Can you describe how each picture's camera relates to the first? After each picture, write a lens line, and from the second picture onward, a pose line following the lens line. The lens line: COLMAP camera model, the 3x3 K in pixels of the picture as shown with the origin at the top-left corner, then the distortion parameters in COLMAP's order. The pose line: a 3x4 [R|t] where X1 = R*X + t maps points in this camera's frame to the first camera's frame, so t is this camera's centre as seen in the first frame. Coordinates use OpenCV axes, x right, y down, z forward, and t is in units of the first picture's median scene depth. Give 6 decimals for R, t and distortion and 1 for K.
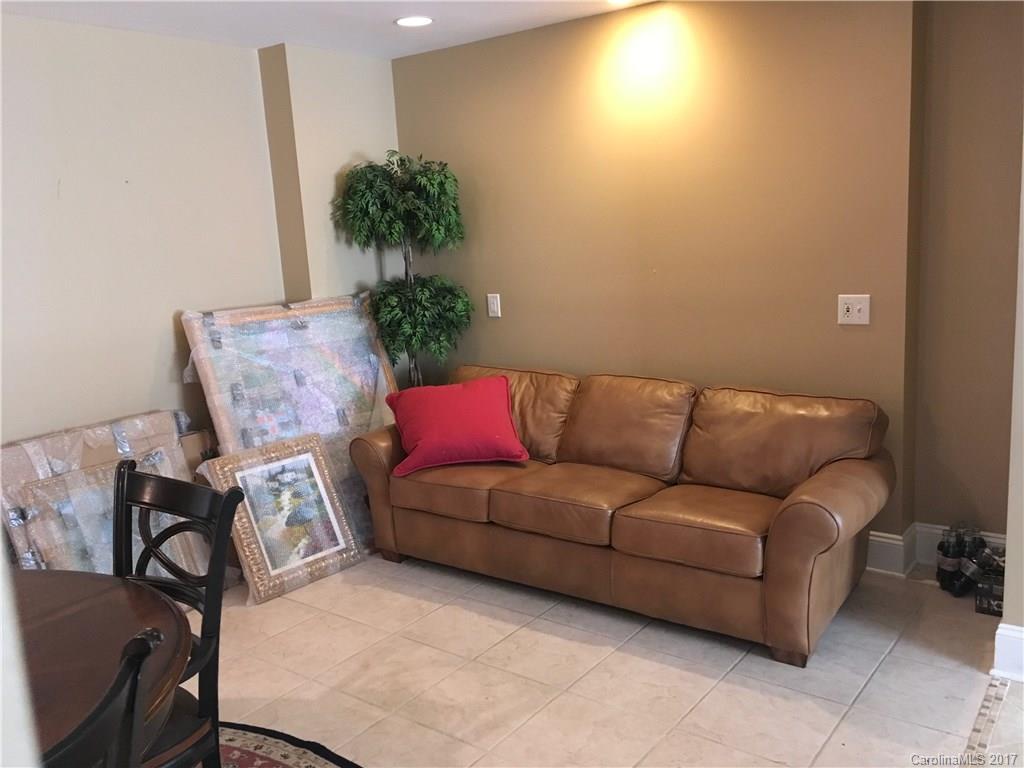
lens RADIAL K [[887.0, 0, 512.0], [0, 887.0, 384.0], [0, 0, 1]] dist [0.131548, 0.001583]
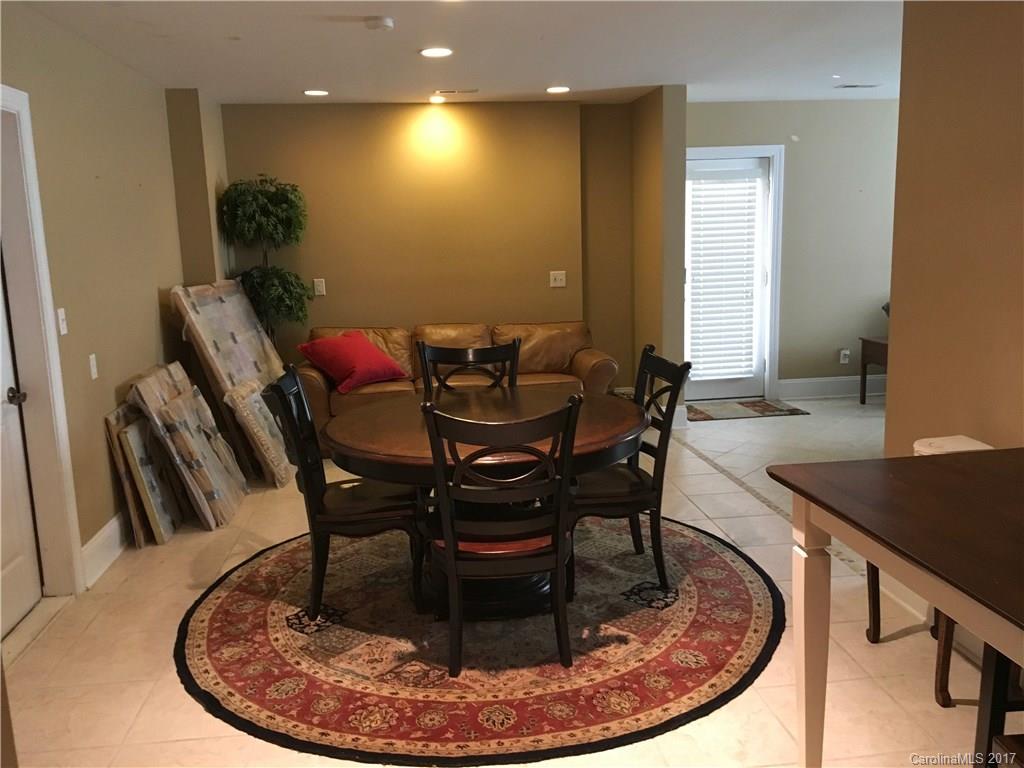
lens RADIAL K [[887.0, 0, 512.0], [0, 887.0, 384.0], [0, 0, 1]] dist [0.131548, 0.001583]
pose [[0.721318, -0.087114, 0.687104, -0.854939], [0.112934, 0.993575, 0.007413, 0.097298], [-0.683335, 0.072251, 0.726521, -0.258135]]
